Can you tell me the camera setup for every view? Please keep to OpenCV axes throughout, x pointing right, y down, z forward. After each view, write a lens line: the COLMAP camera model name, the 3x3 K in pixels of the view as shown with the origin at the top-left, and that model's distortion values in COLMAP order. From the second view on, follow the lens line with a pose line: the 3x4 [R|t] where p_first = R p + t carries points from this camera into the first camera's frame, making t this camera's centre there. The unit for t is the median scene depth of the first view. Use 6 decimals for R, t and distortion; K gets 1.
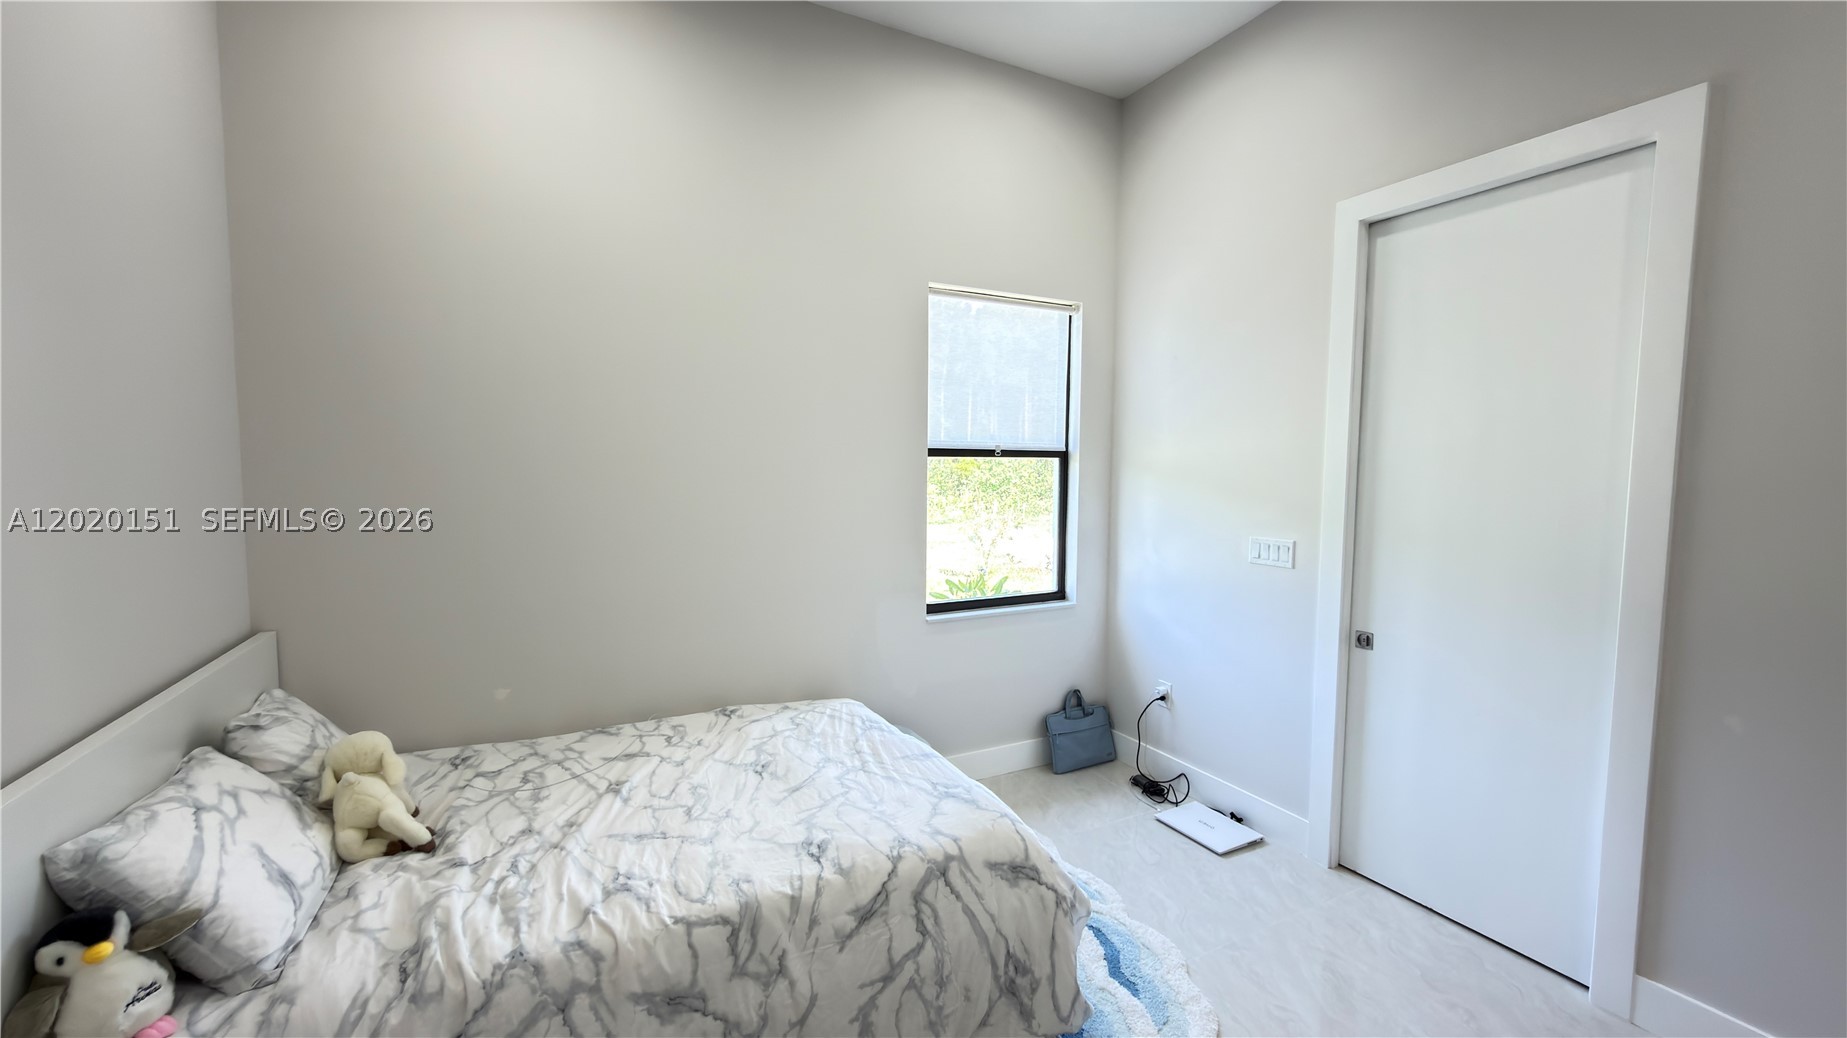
lens RADIAL K [[739.4, 0, 923.5], [0, 739.4, 519.0], [0, 0, 1]] dist [-0.000646, 0.000338]
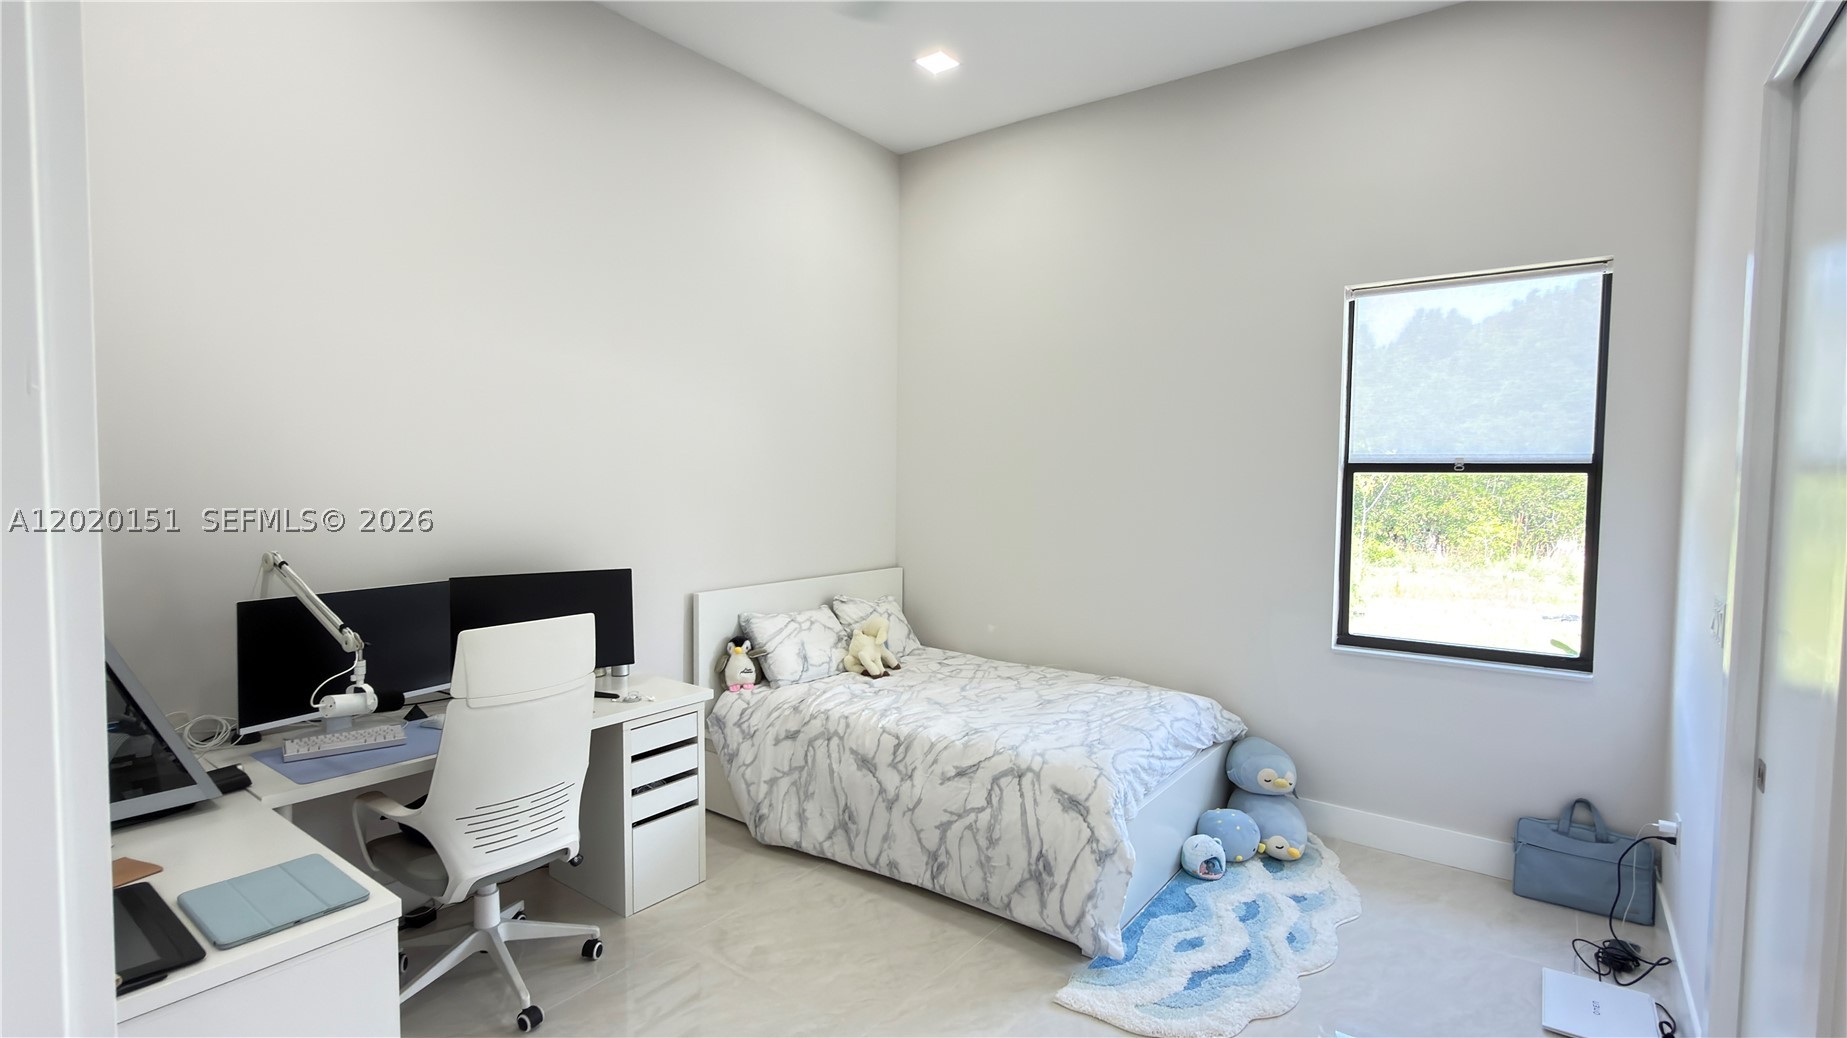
lens RADIAL K [[844.1, 0, 923.5], [0, 844.1, 519.0], [0, 0, 1]] dist [-0.000087, 0.000001]
pose [[0.434748, 0.041538, -0.899594, 1.344953], [-0.072217, 0.997327, 0.011150, -0.000247], [0.897652, 0.060118, 0.436586, 0.129058]]
